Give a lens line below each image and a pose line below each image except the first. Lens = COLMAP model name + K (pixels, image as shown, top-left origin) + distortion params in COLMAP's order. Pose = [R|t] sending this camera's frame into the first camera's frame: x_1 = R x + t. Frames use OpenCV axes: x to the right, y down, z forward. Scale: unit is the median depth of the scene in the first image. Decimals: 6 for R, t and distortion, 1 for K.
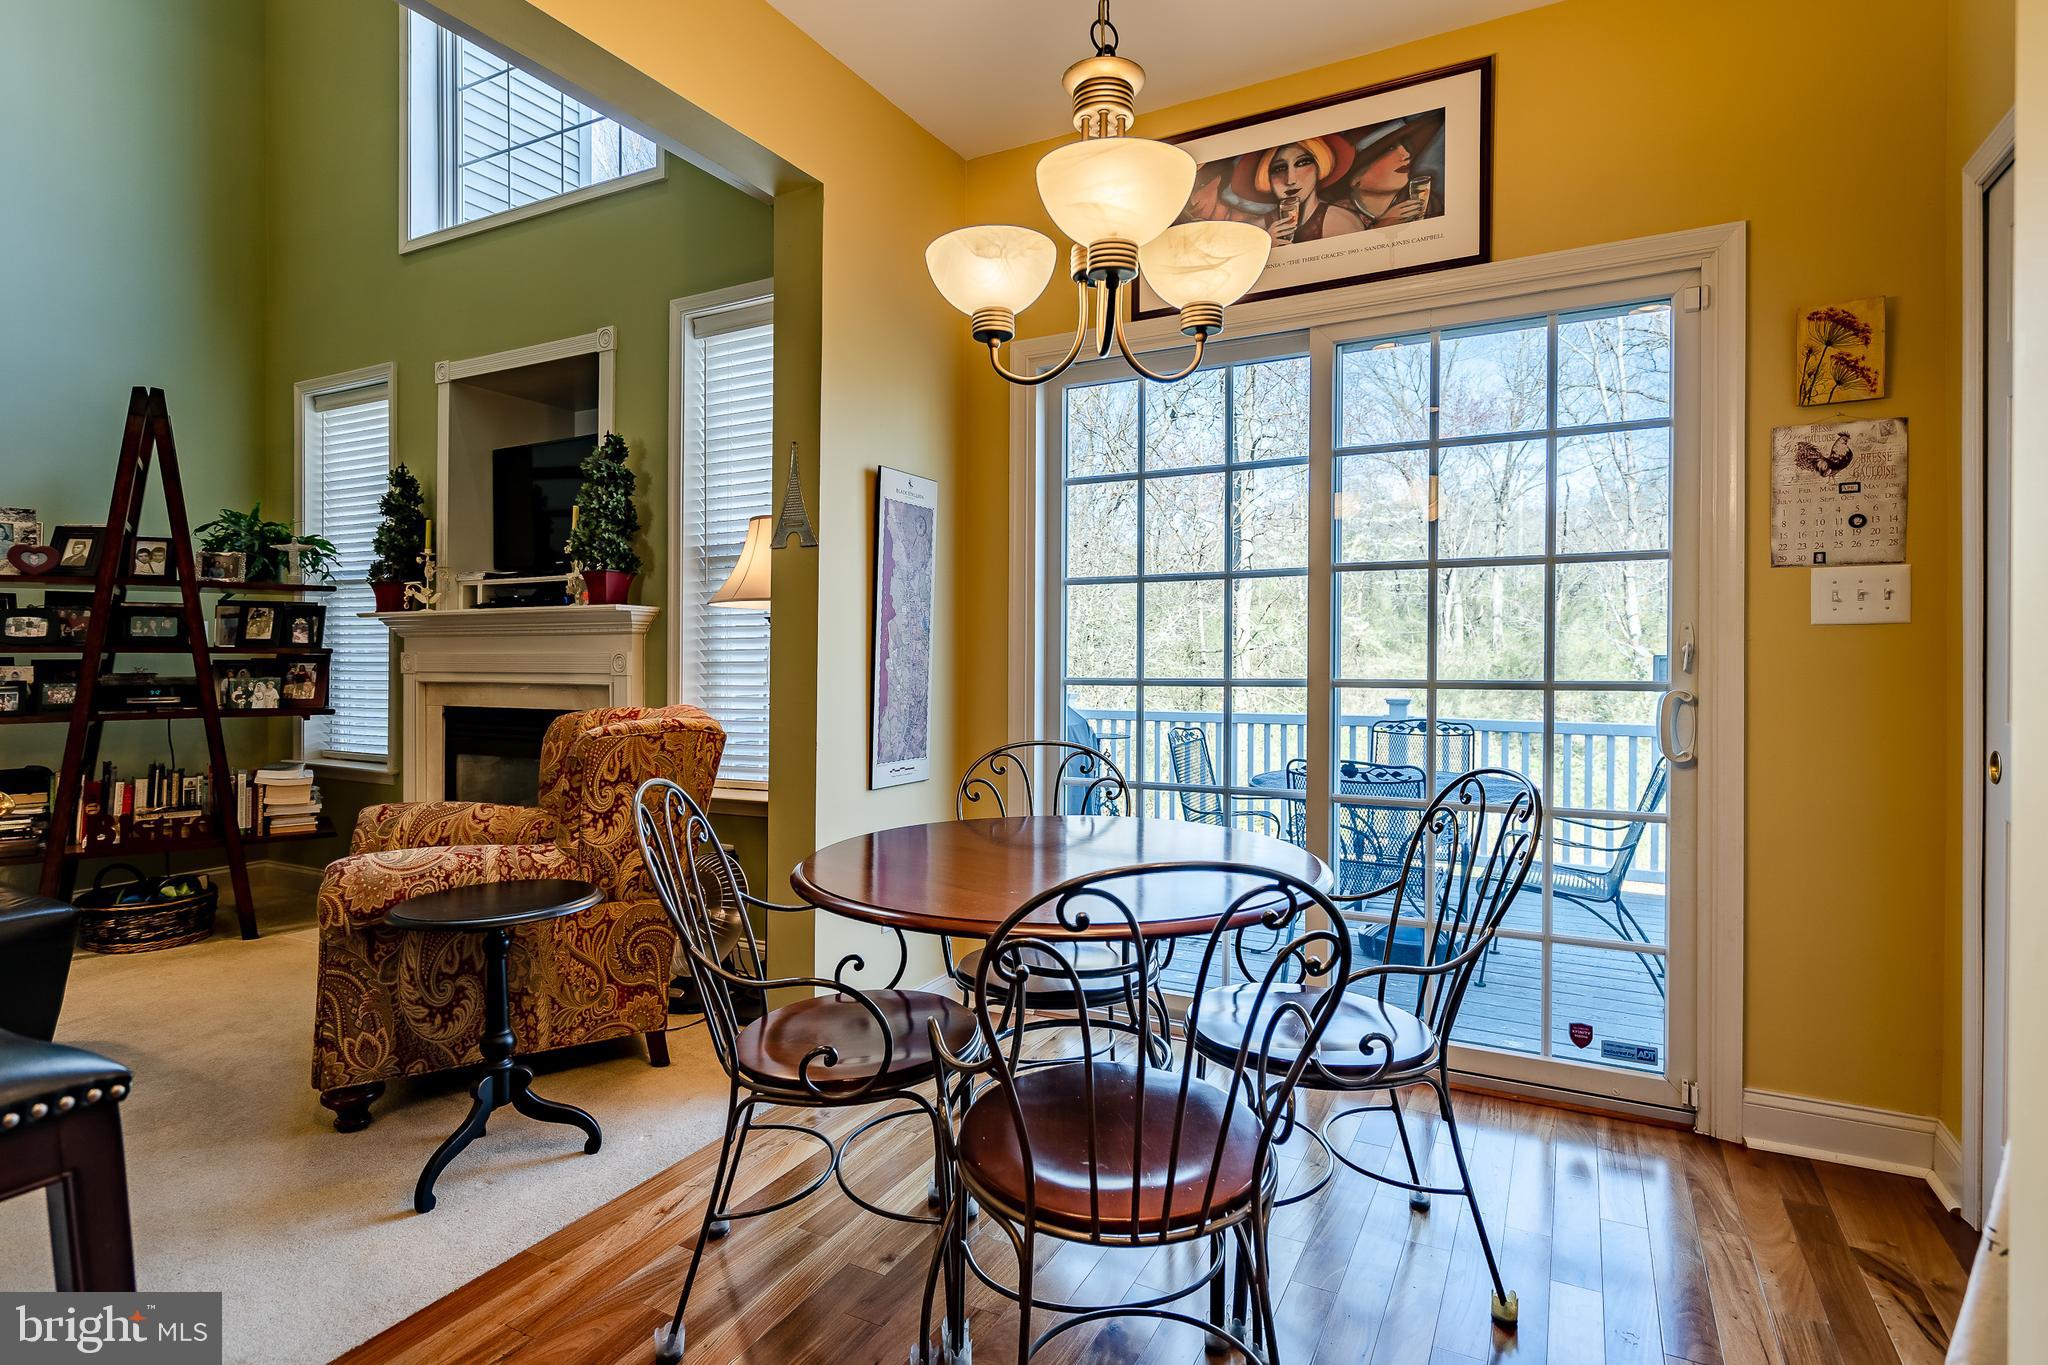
lens RADIAL K [[1052.7, 0, 1024.1], [0, 1052.7, 653.6], [0, 0, 1]] dist [0.002708, 0.001747]
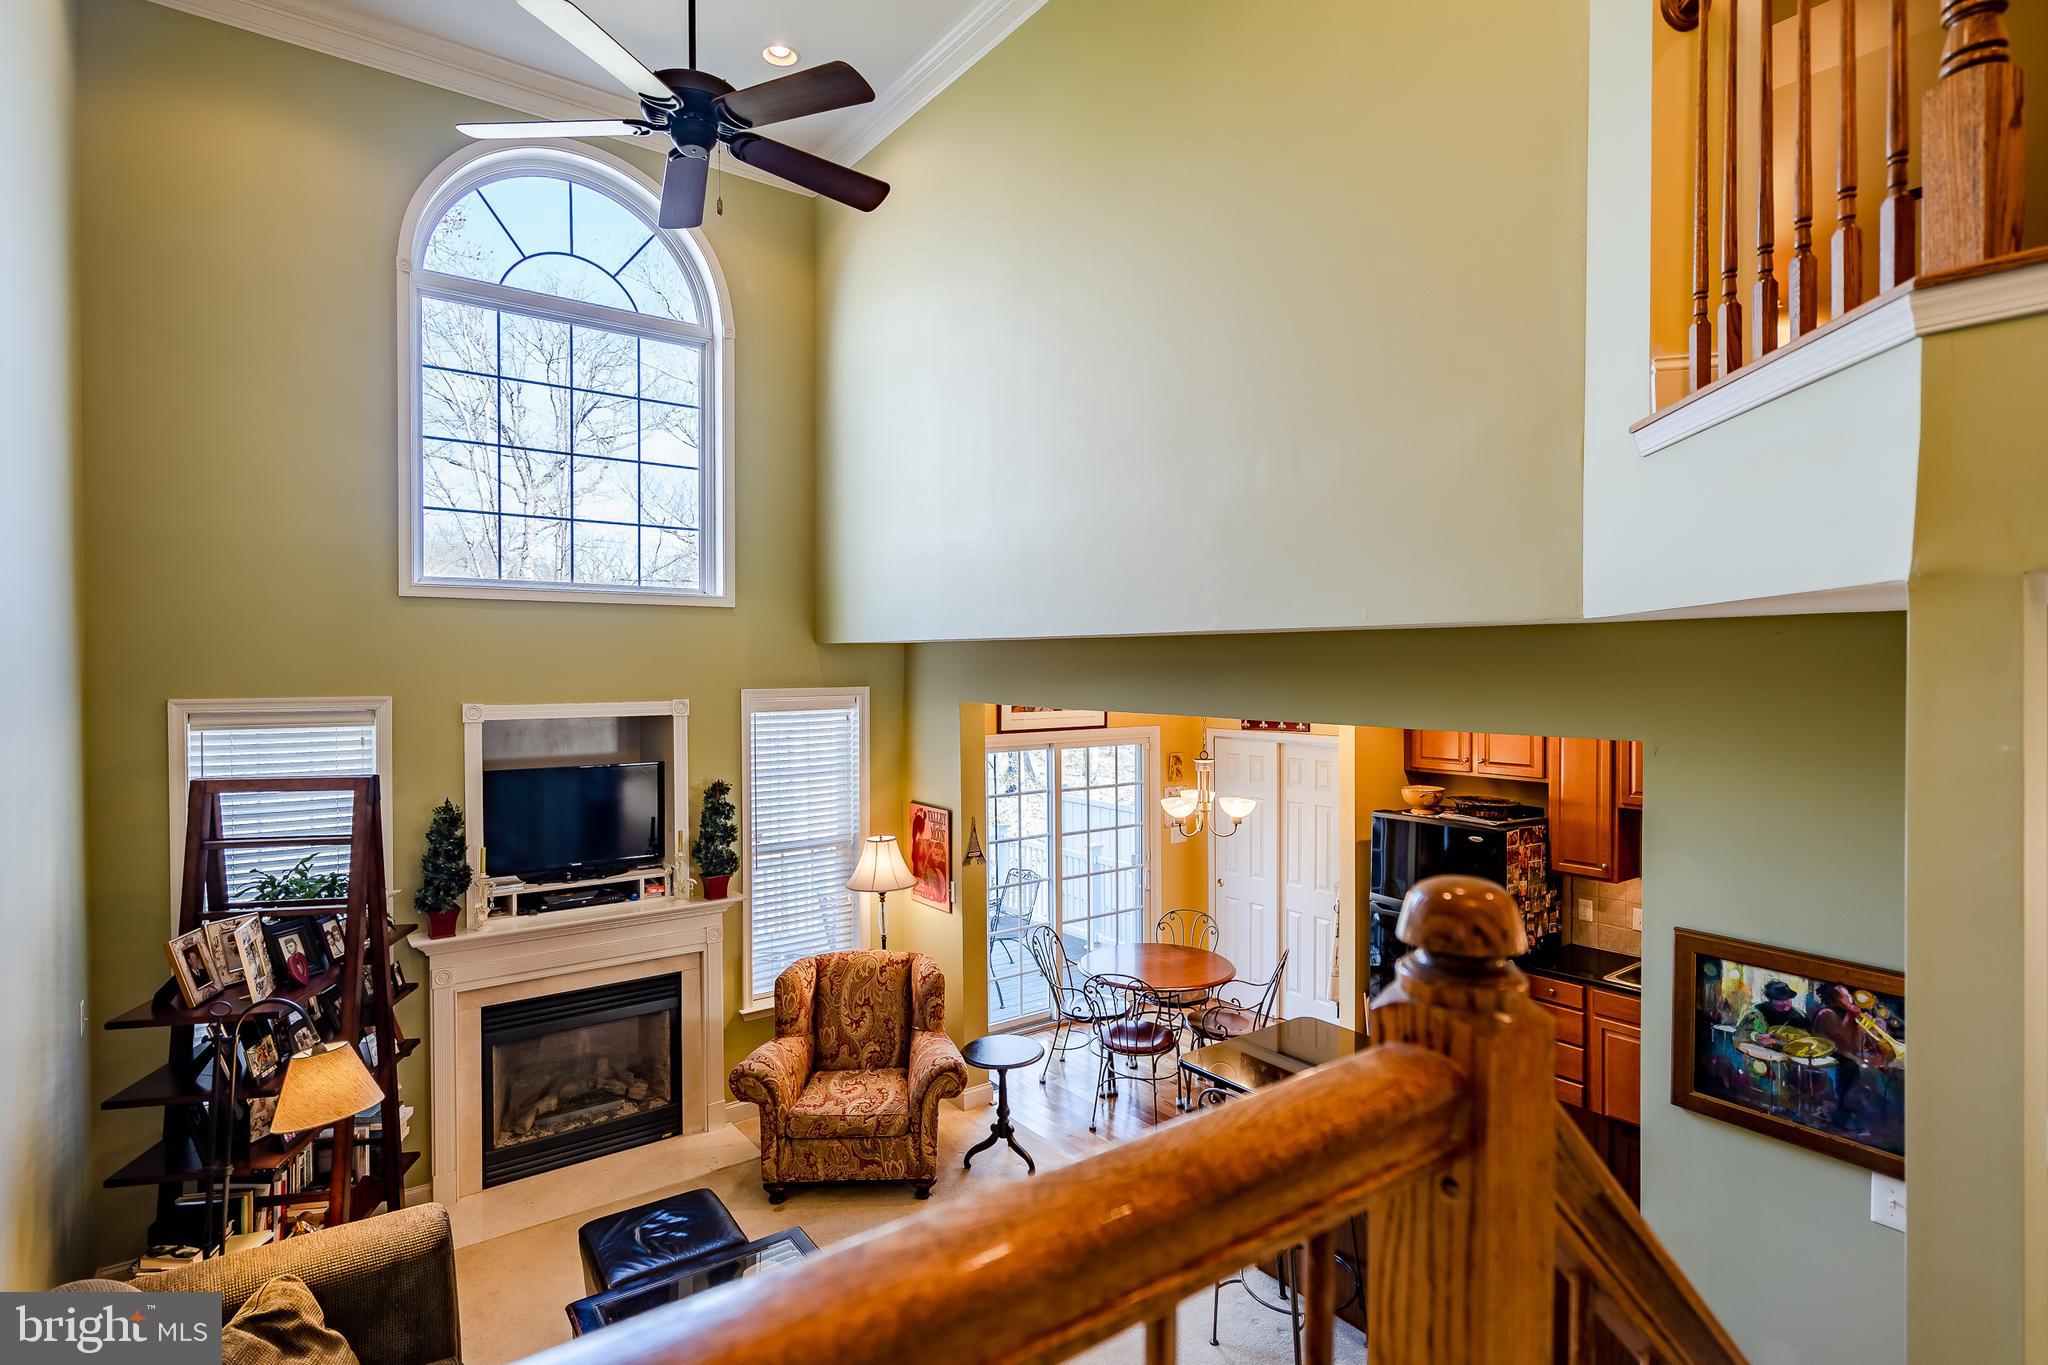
lens RADIAL K [[1052.7, 0, 1024.1], [0, 1052.7, 653.6], [0, 0, 1]] dist [0.002708, 0.001747]
pose [[0.422895, 0.006796, 0.906153, -1.480467], [-0.000947, 0.999975, -0.007058, -0.362074], [-0.906178, 0.002126, 0.422891, -0.008924]]
